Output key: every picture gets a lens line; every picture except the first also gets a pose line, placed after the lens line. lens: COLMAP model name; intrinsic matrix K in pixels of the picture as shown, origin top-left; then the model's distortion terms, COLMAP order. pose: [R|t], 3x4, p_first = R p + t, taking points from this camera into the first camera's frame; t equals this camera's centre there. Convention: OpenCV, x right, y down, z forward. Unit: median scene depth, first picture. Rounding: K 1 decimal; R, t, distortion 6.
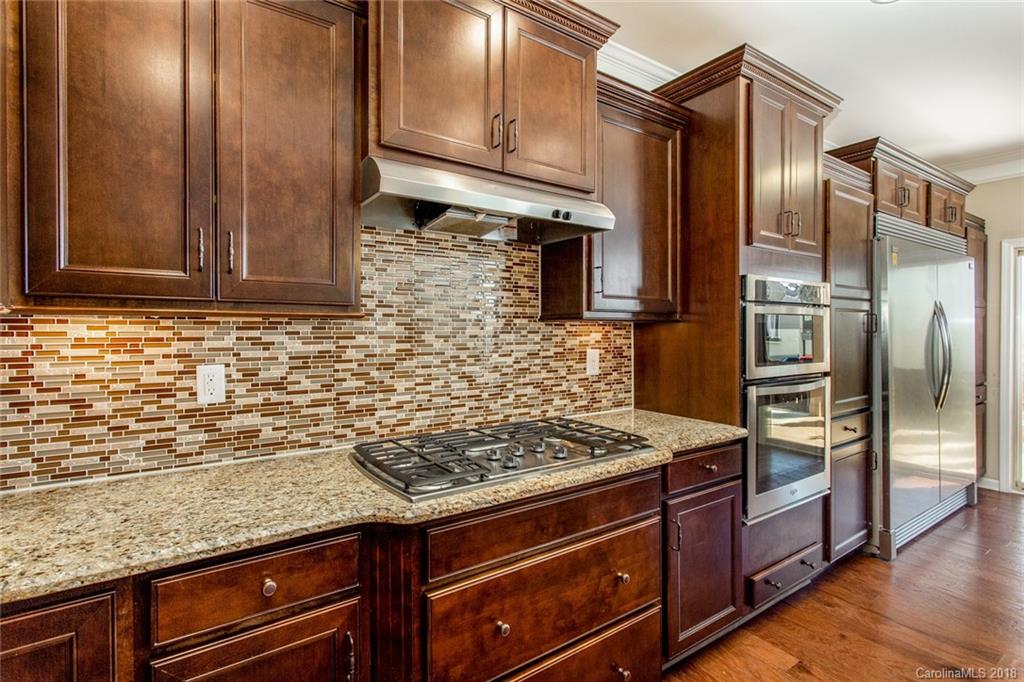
lens RADIAL K [[477.0, 0, 491.1], [0, 477.0, 334.3], [0, 0, 1]] dist [0.002705, 0.000795]
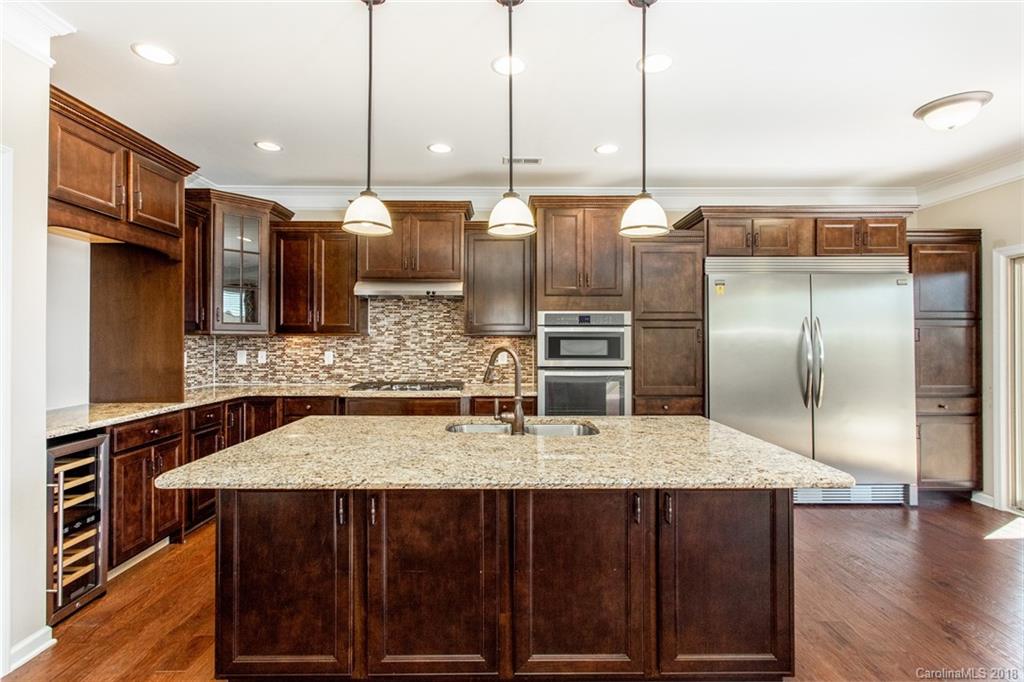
lens RADIAL K [[488.4, 0, 509.2], [0, 488.4, 335.0], [0, 0, 1]] dist [0.002440, 0.000853]
pose [[0.842565, -0.003427, -0.538584, 1.687759], [-0.006724, 0.999835, -0.016880, 0.003202], [0.538553, 0.017844, 0.842402, -0.821285]]
